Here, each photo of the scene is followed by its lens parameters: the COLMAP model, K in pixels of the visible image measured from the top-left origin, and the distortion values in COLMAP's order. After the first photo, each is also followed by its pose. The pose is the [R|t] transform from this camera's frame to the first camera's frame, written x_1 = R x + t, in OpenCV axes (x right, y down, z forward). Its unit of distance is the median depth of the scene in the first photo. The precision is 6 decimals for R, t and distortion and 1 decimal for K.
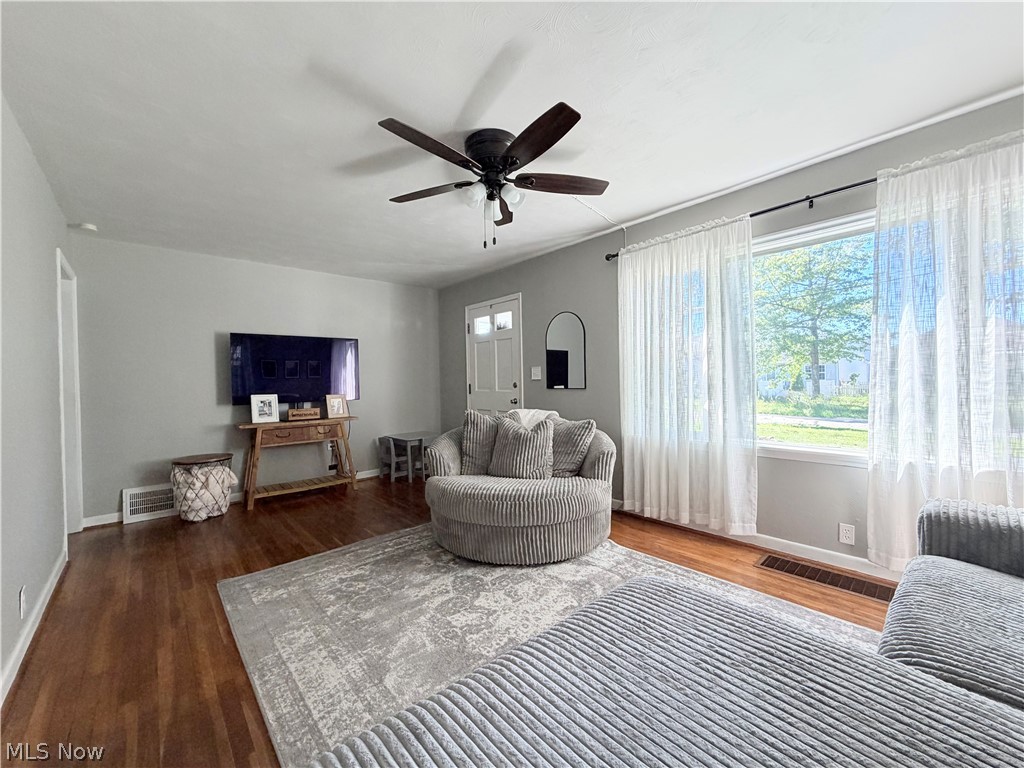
lens RADIAL K [[411.0, 0, 509.8], [0, 411.0, 382.5], [0, 0, 1]] dist [-0.001492, 0.000167]
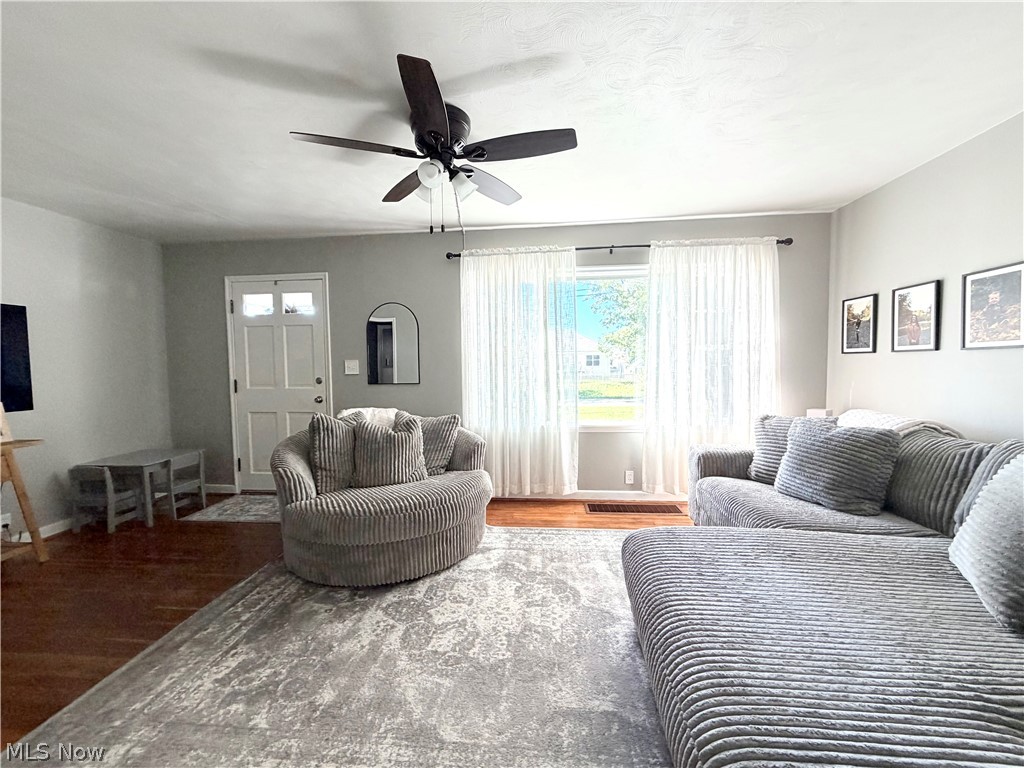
lens RADIAL K [[411.0, 0, 509.8], [0, 411.0, 382.5], [0, 0, 1]] dist [-0.001492, 0.000167]
pose [[0.730836, -0.021273, 0.682221, -0.462685], [0.003453, 0.999617, 0.027471, -0.019724], [-0.682544, -0.017721, 0.730629, 0.180772]]
